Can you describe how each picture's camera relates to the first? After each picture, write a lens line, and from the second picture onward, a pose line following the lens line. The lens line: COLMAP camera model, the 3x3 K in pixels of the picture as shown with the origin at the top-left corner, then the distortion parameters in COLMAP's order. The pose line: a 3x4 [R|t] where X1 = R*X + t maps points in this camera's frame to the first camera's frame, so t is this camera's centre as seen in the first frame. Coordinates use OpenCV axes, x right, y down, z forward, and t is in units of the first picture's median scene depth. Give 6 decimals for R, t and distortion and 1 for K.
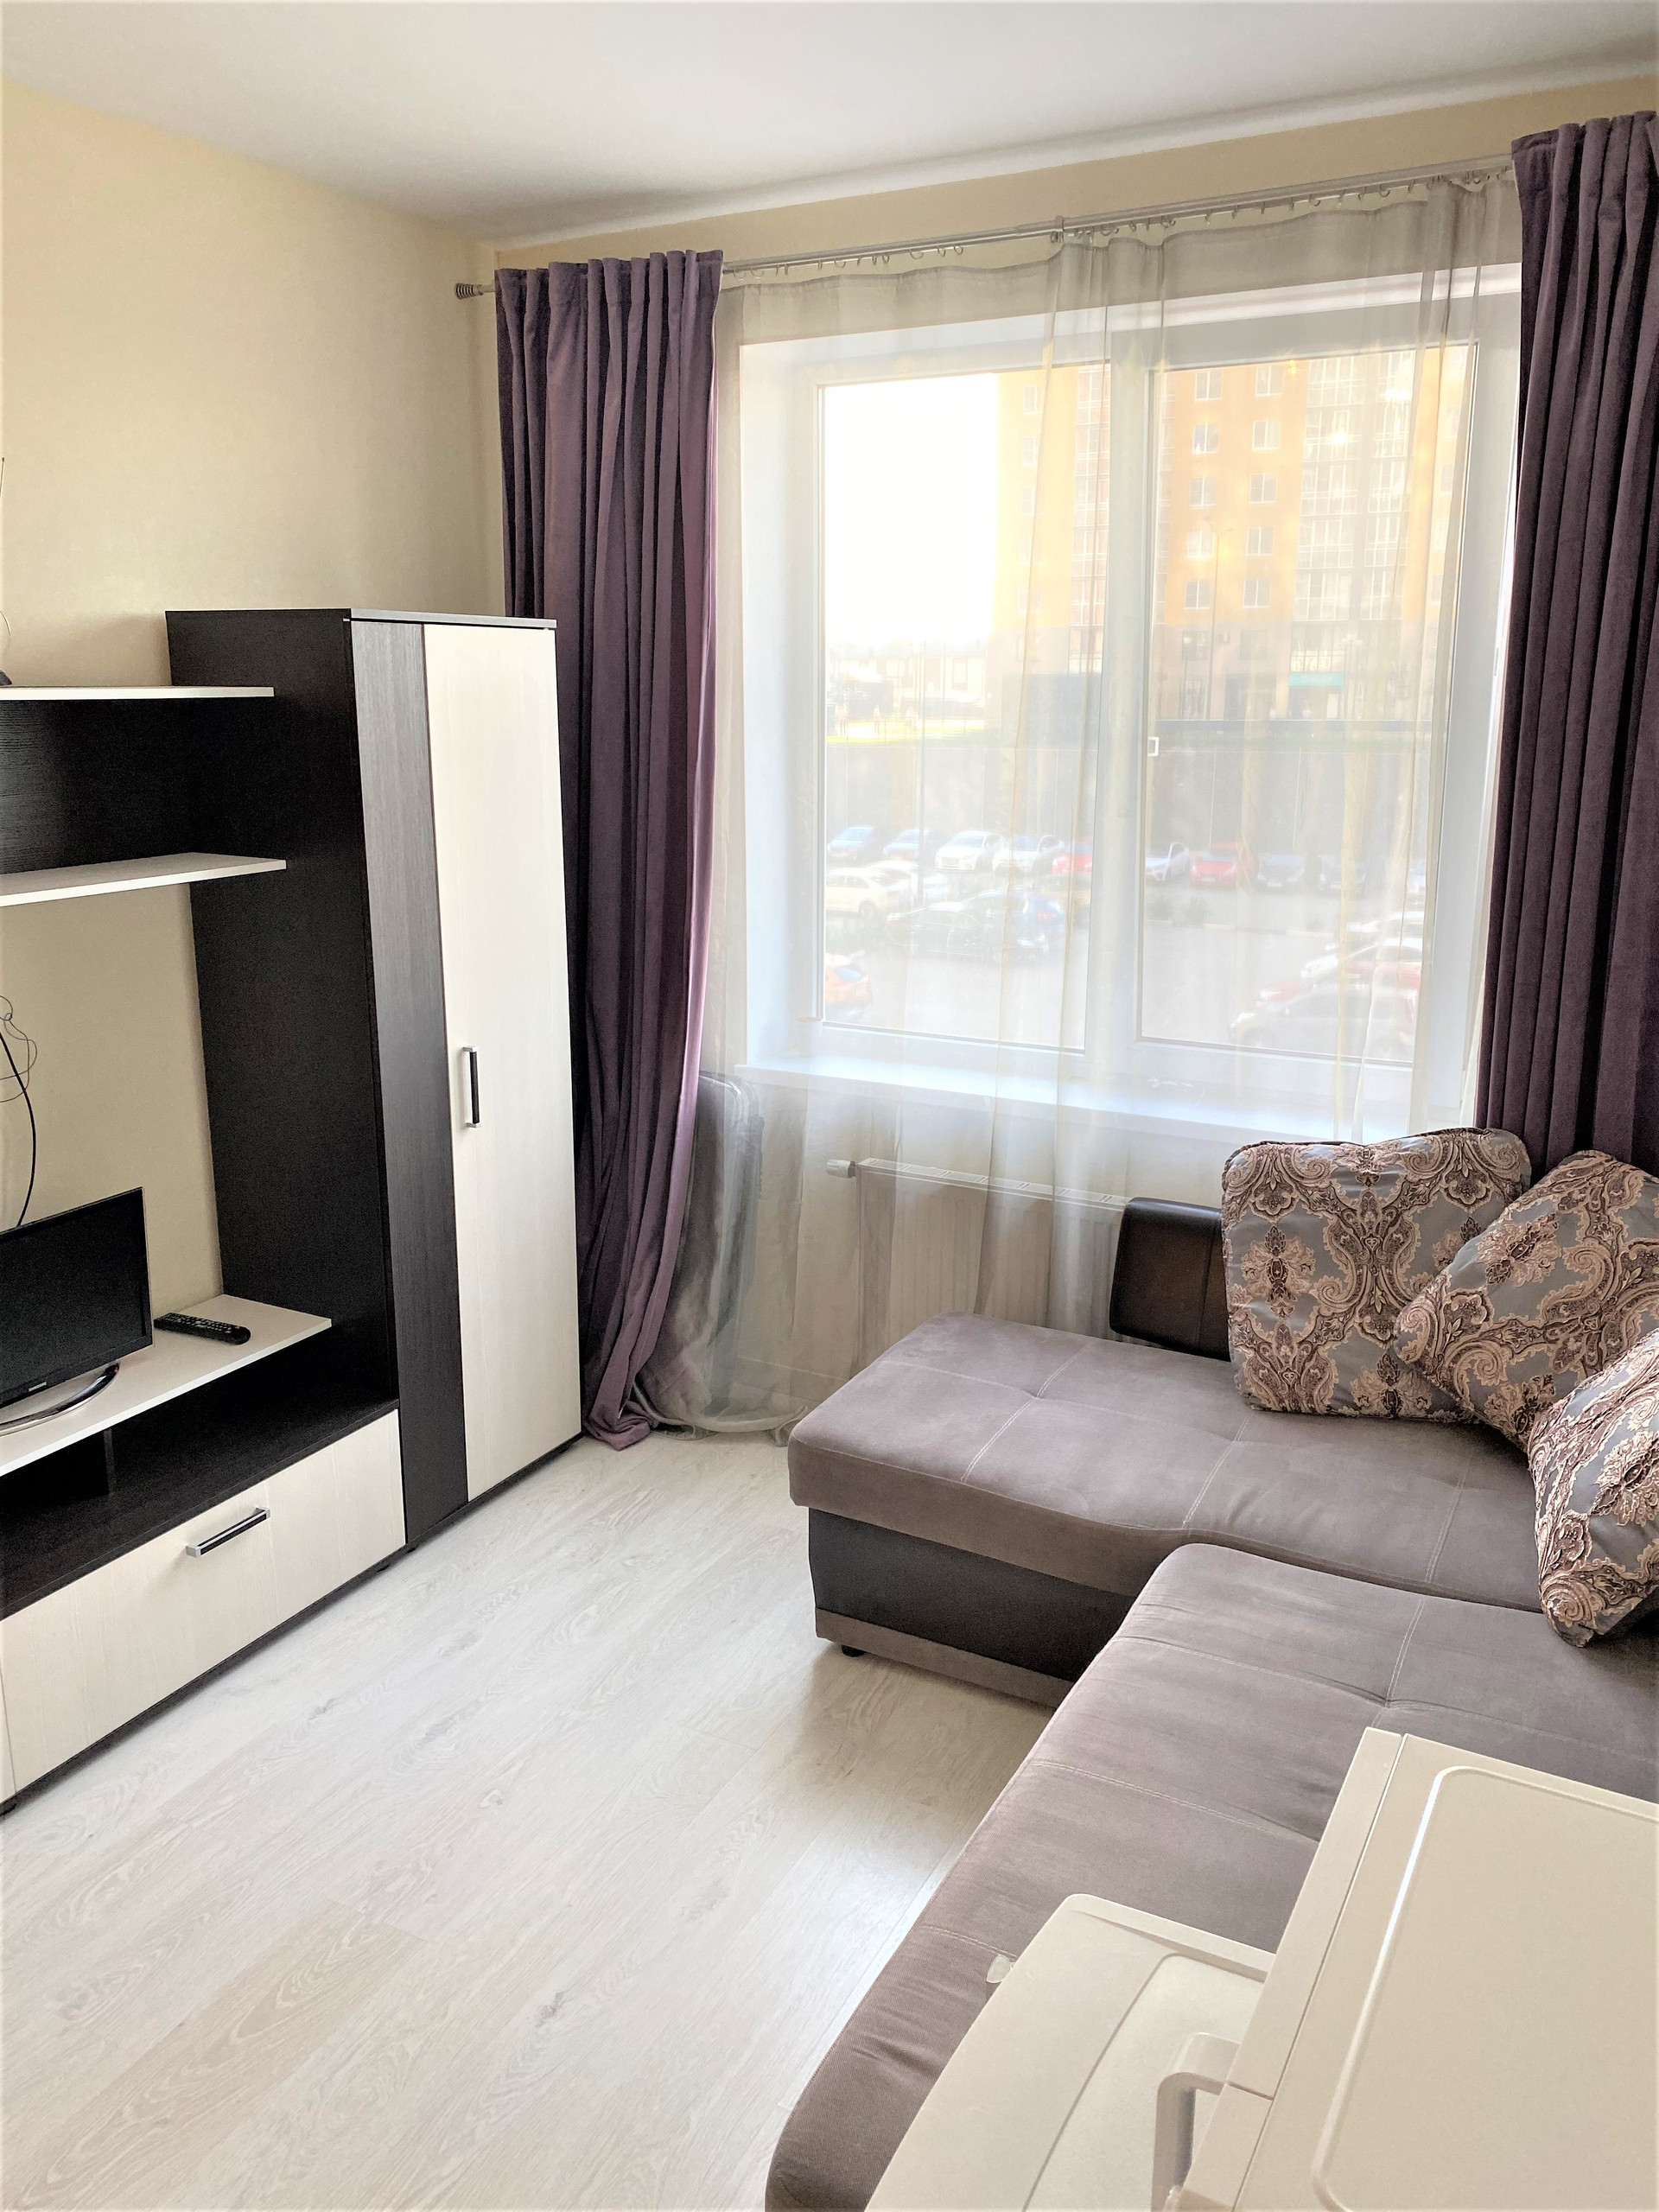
lens RADIAL K [[1731.1, 0, 824.4], [0, 1731.1, 1077.2], [0, 0, 1]] dist [0.007445, 0.005806]
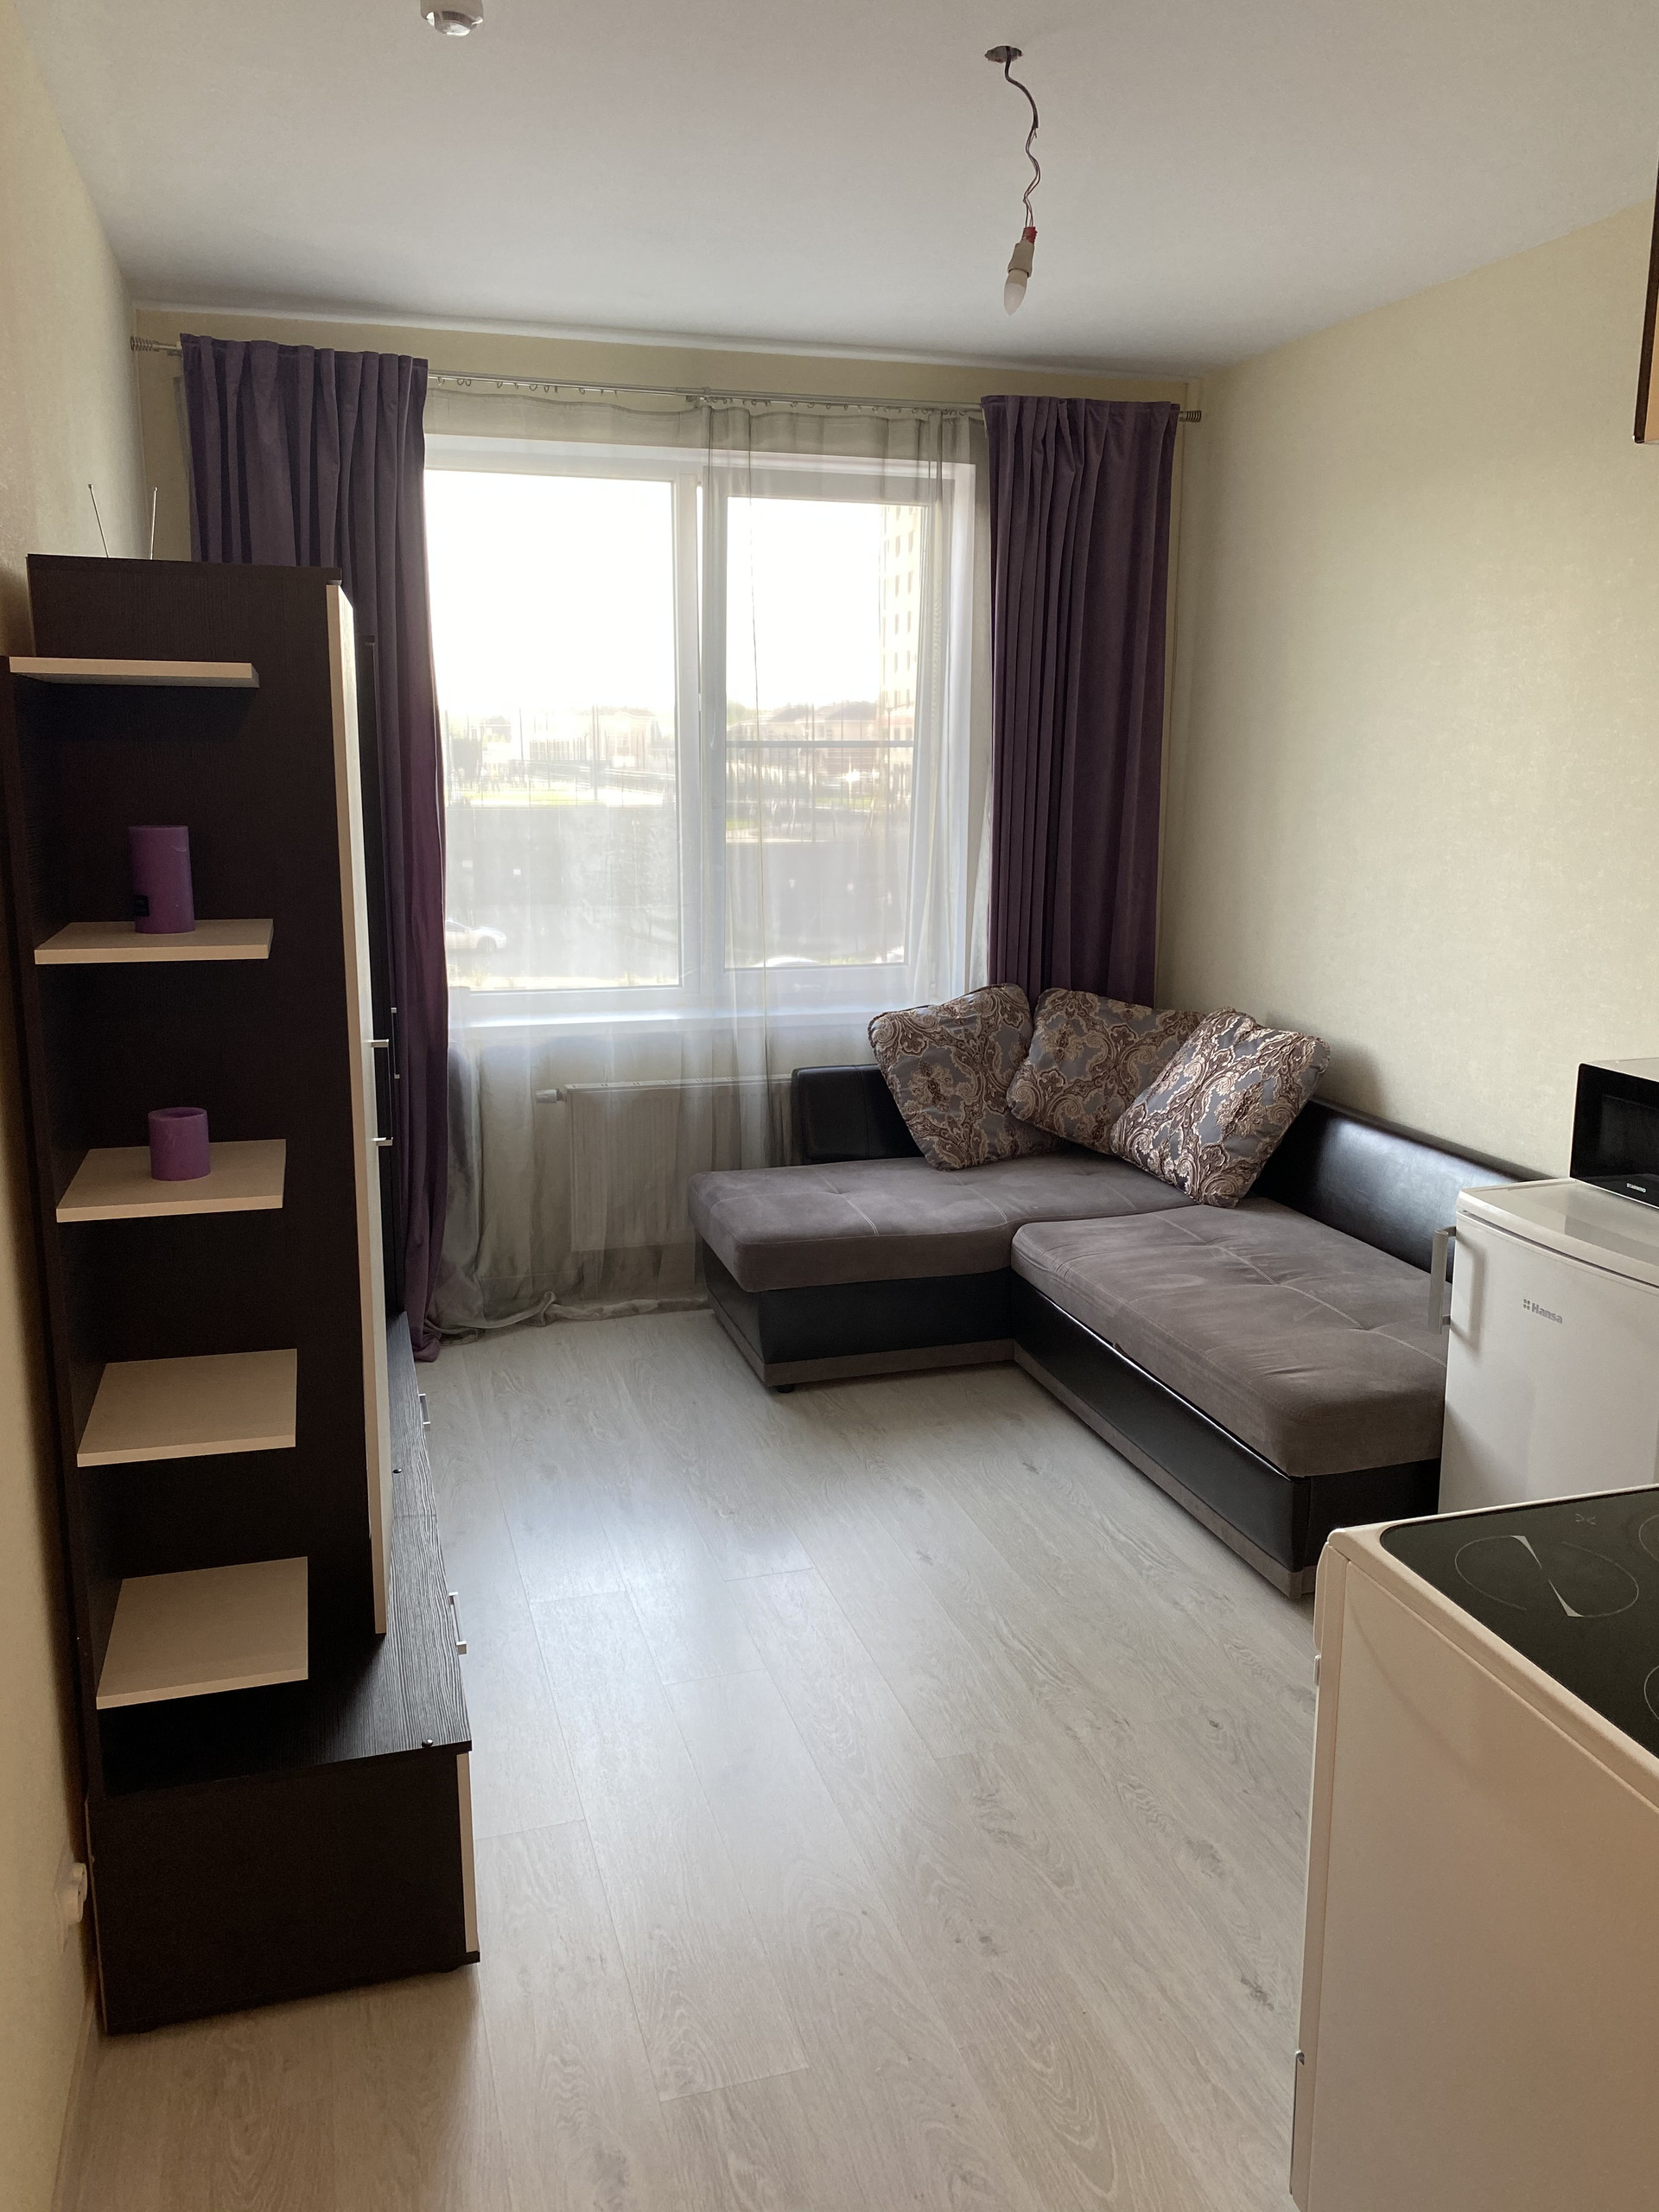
lens RADIAL K [[1673.9, 0, 820.2], [0, 1673.9, 1095.6], [0, 0, 1]] dist [0.049289, -0.045846]
pose [[0.696849, -0.139007, 0.703618, -0.891897], [0.159952, 0.986451, 0.036470, 0.049562], [-0.699155, 0.087131, 0.709642, -0.006432]]
